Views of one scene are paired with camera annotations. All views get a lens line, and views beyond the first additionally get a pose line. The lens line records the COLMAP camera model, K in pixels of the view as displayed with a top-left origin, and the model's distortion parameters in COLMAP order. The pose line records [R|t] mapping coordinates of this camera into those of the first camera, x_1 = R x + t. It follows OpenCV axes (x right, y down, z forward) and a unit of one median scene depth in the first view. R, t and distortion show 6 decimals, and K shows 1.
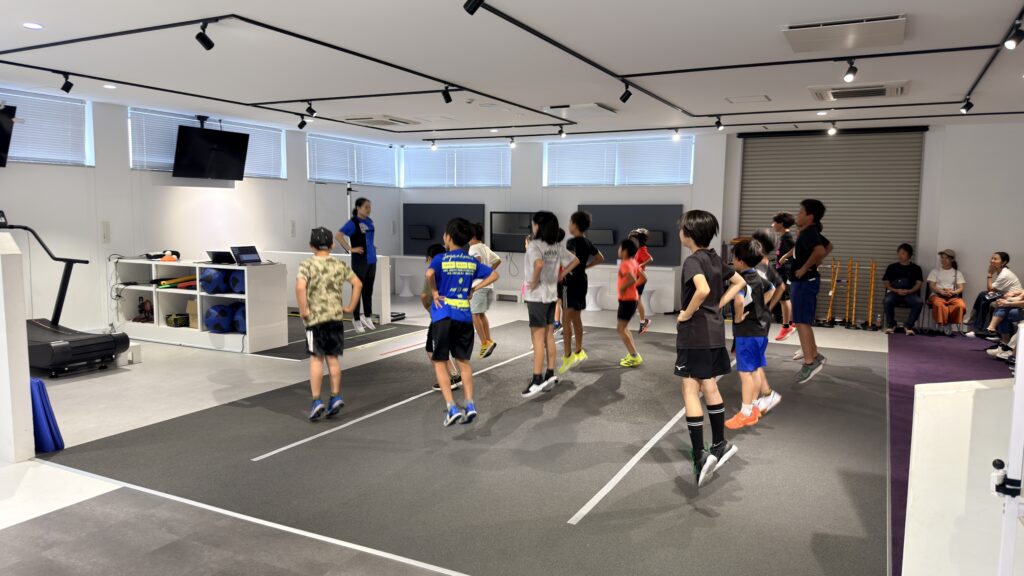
lens RADIAL K [[718.5, 0, 523.2], [0, 718.5, 291.7], [0, 0, 1]] dist [0.011389, 0.000548]
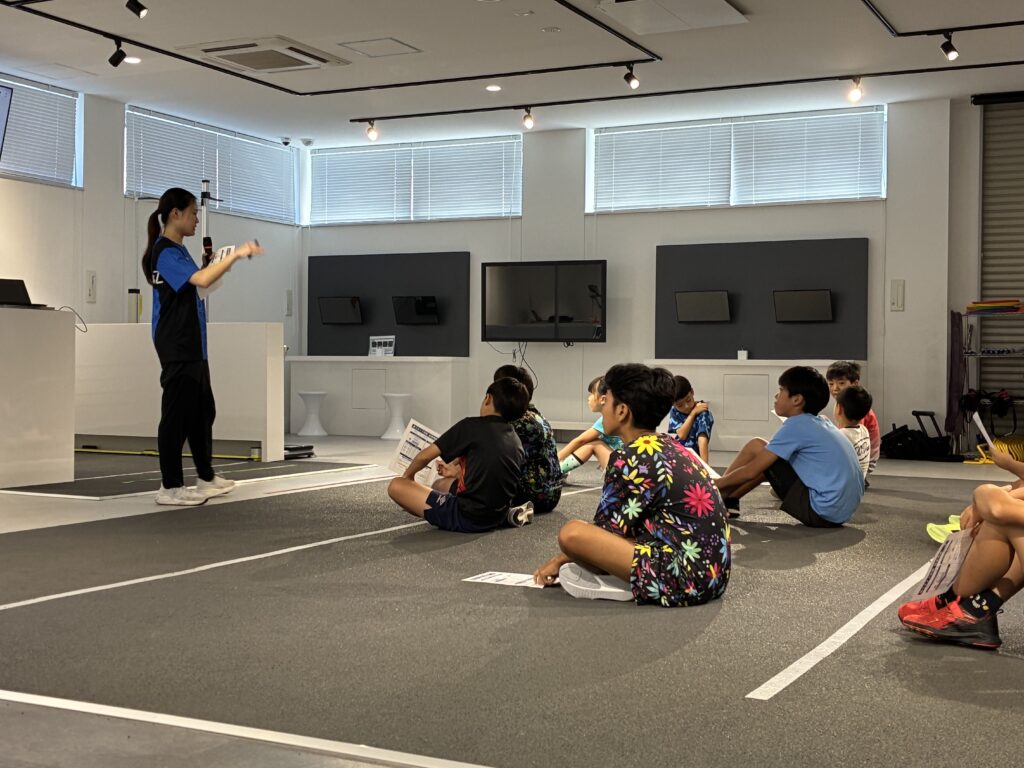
lens RADIAL K [[1344.0, 0, 507.1], [0, 1344.0, 381.2], [0, 0, 1]] dist [-0.051275, 0.000000]
pose [[0.999965, -0.003230, -0.007750, -0.023113], [0.002395, 0.994420, -0.105464, 0.076419], [0.008048, 0.105442, 0.994393, 0.081428]]
